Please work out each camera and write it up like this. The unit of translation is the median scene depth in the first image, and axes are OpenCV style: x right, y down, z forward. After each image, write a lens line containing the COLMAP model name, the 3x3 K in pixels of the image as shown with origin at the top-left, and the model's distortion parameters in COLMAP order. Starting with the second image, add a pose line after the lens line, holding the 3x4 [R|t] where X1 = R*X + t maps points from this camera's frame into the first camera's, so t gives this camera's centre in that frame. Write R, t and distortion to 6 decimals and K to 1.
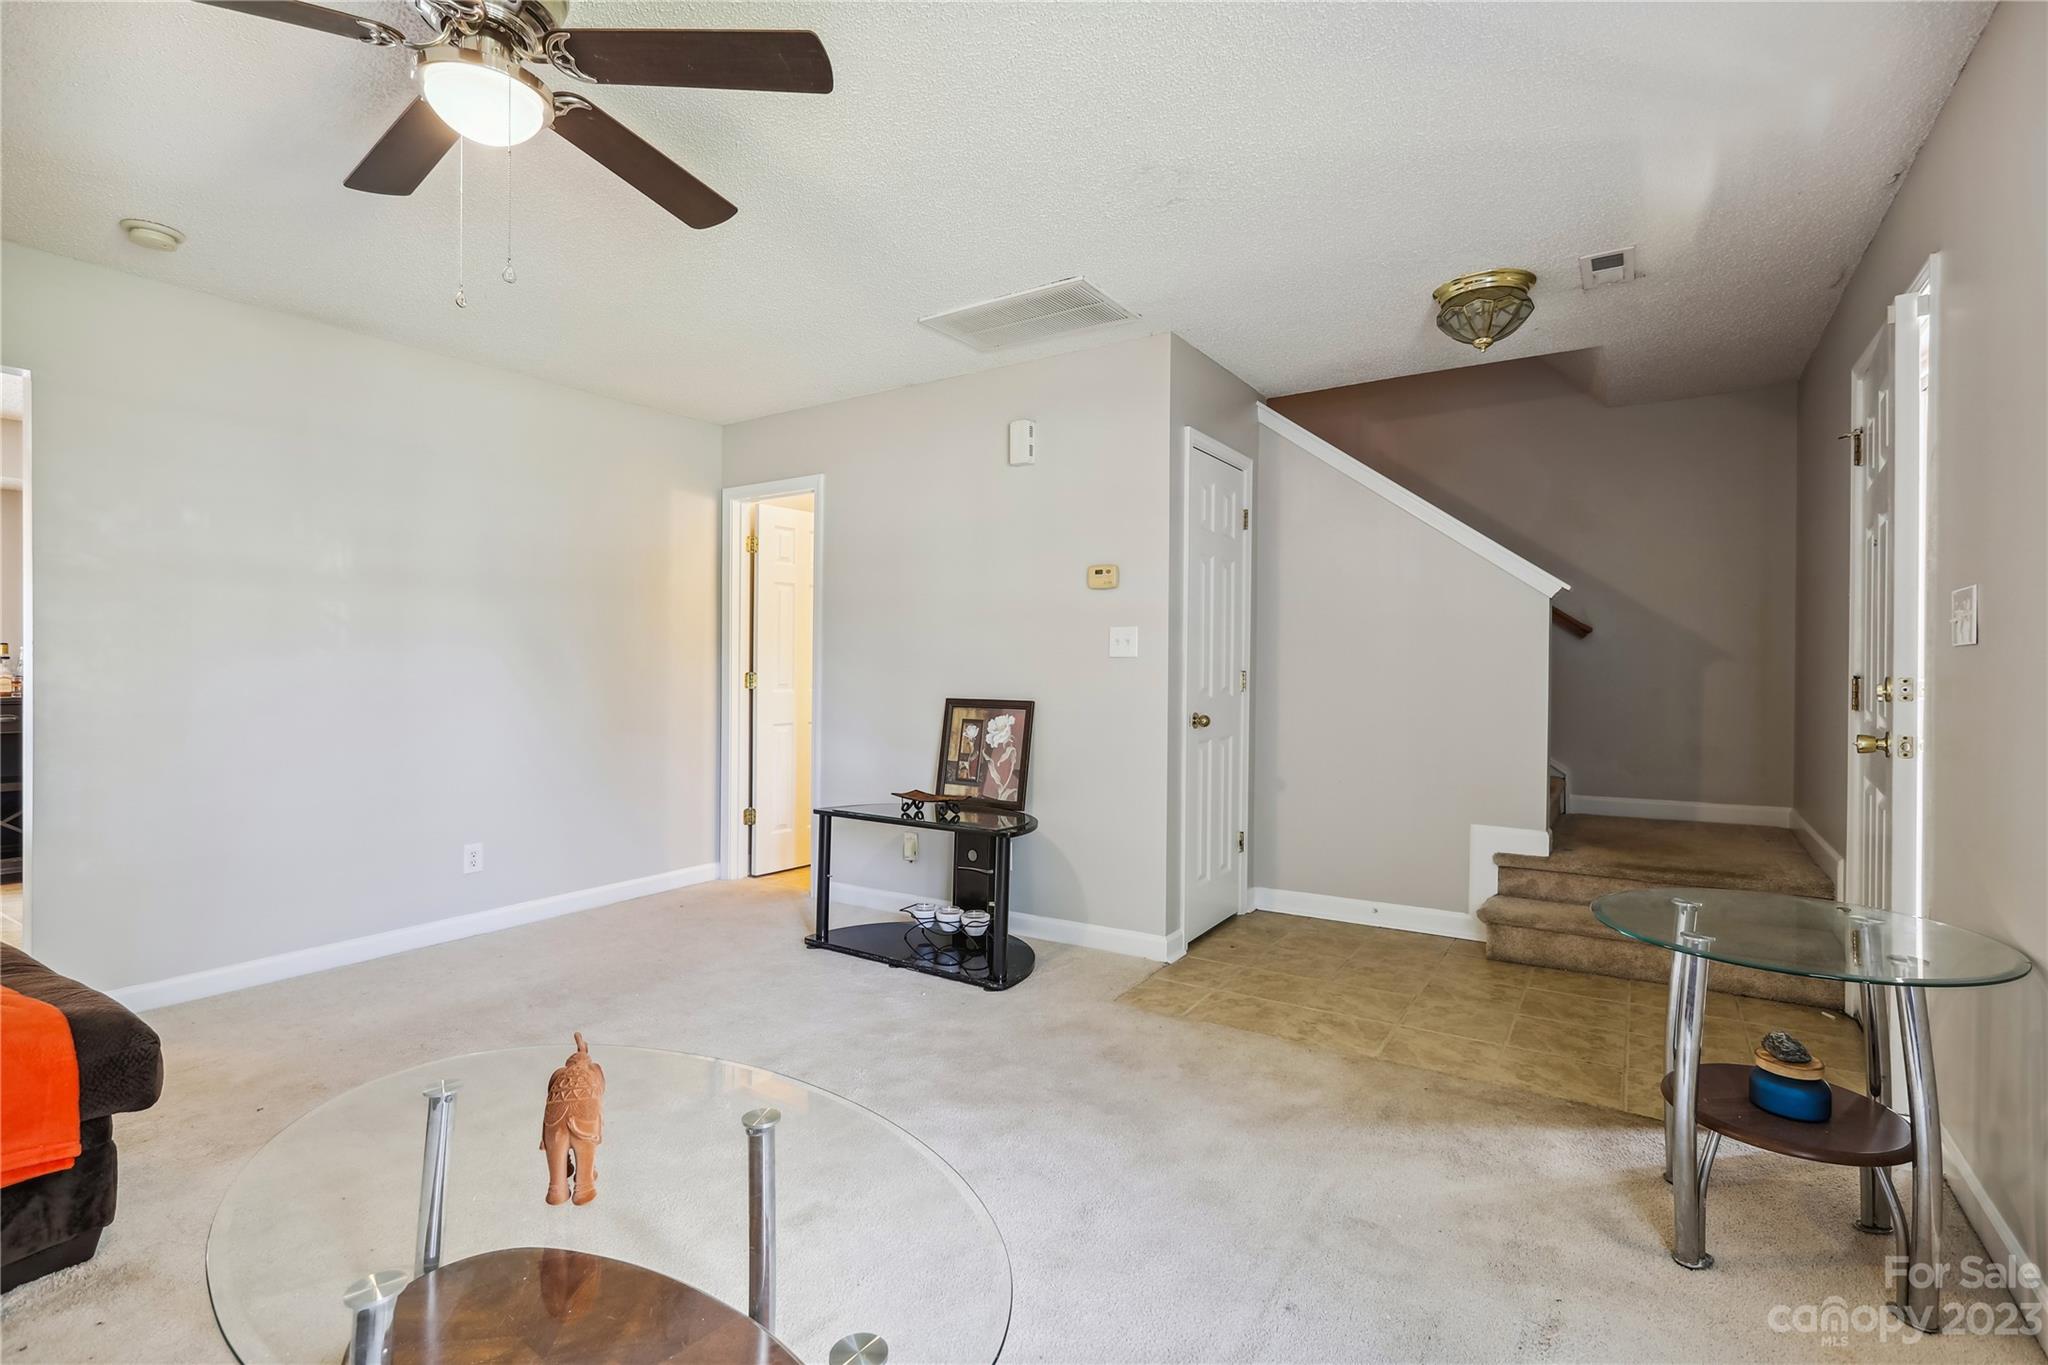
lens RADIAL K [[969.7, 0, 980.3], [0, 969.7, 677.8], [0, 0, 1]] dist [0.003898, 0.001086]
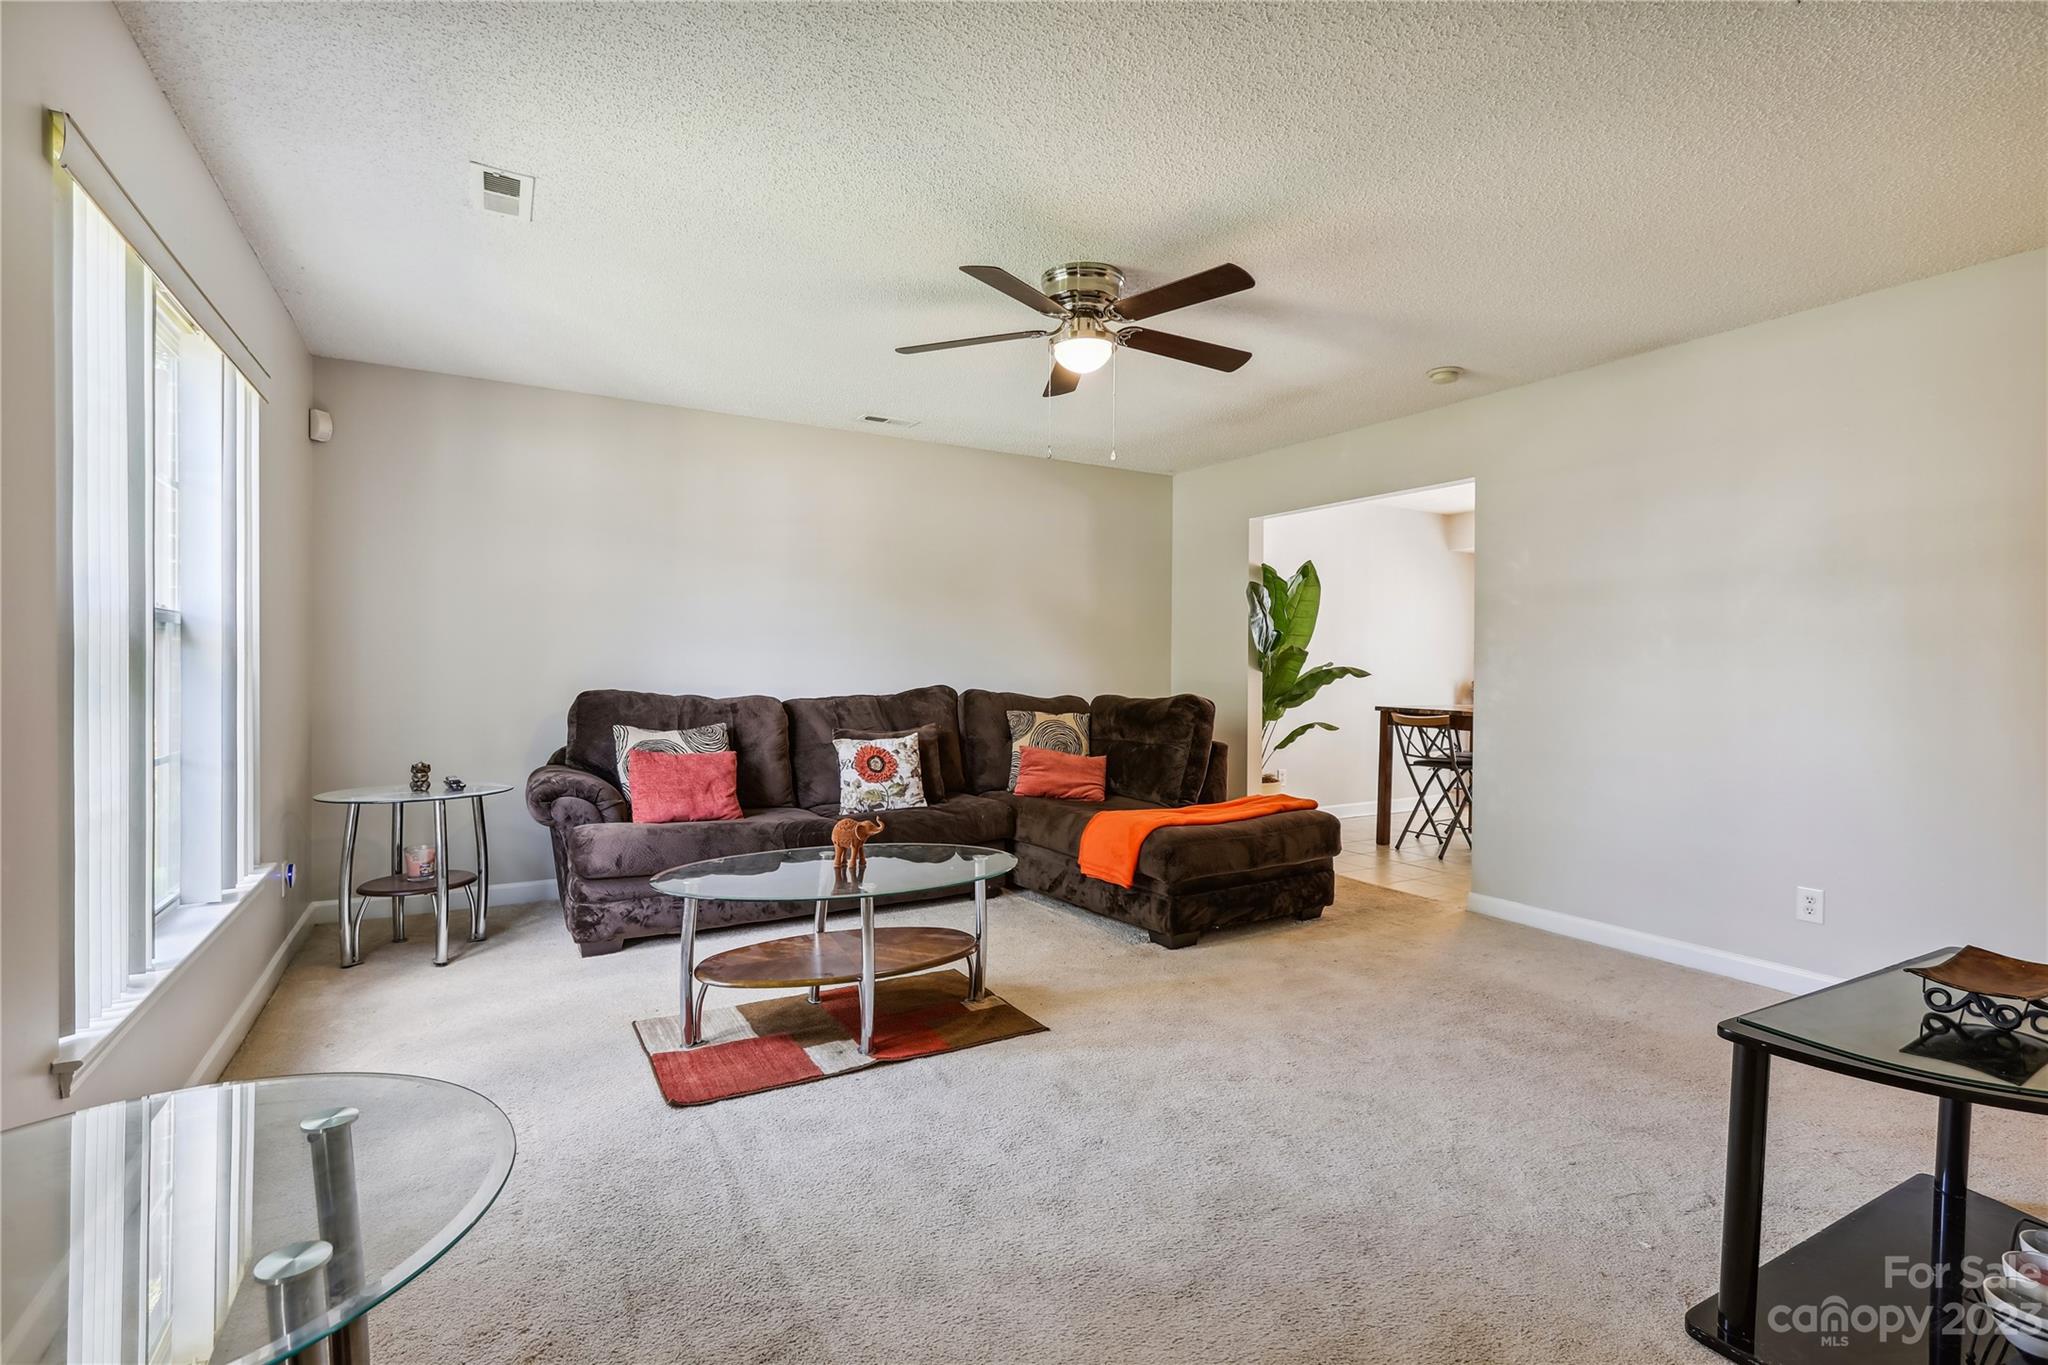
lens RADIAL K [[969.7, 0, 1036.9], [0, 969.7, 679.1], [0, 0, 1]] dist [0.003898, 0.001086]
pose [[-0.440371, 0.010868, -0.897750, 0.512302], [-0.016679, 0.999655, 0.020283, -0.010959], [0.897661, 0.023906, -0.440038, 0.780372]]
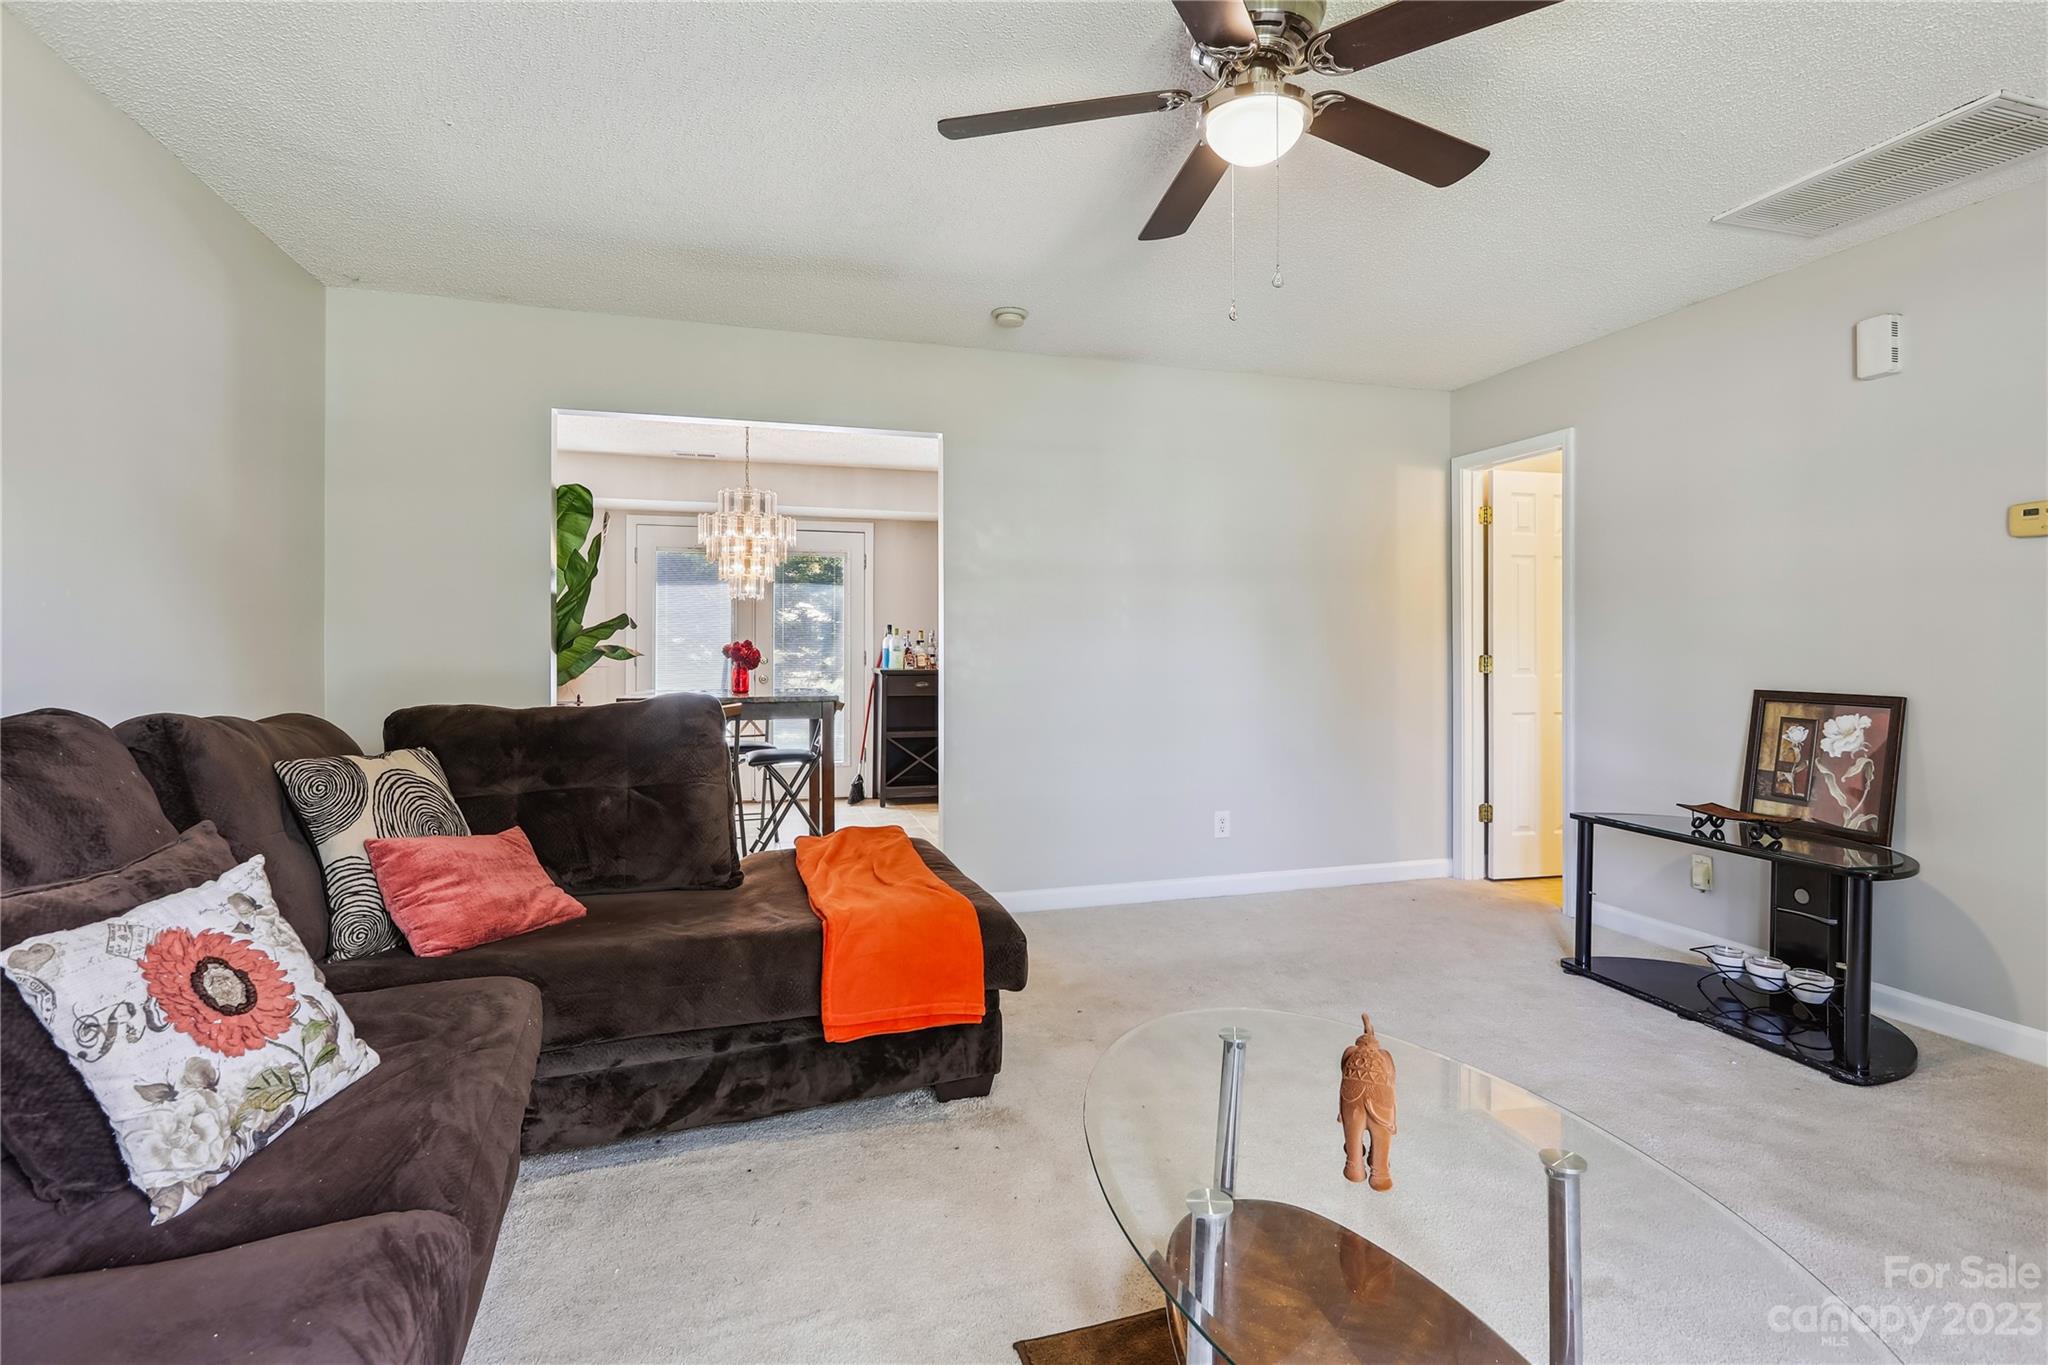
lens RADIAL K [[969.7, 0, 982.4], [0, 969.7, 645.6], [0, 0, 1]] dist [0.003898, 0.001086]
pose [[0.770136, 0.000323, -0.637879, -0.035864], [-0.009425, 0.999896, -0.010872, -0.000040], [0.637810, 0.014385, 0.770060, -0.012615]]
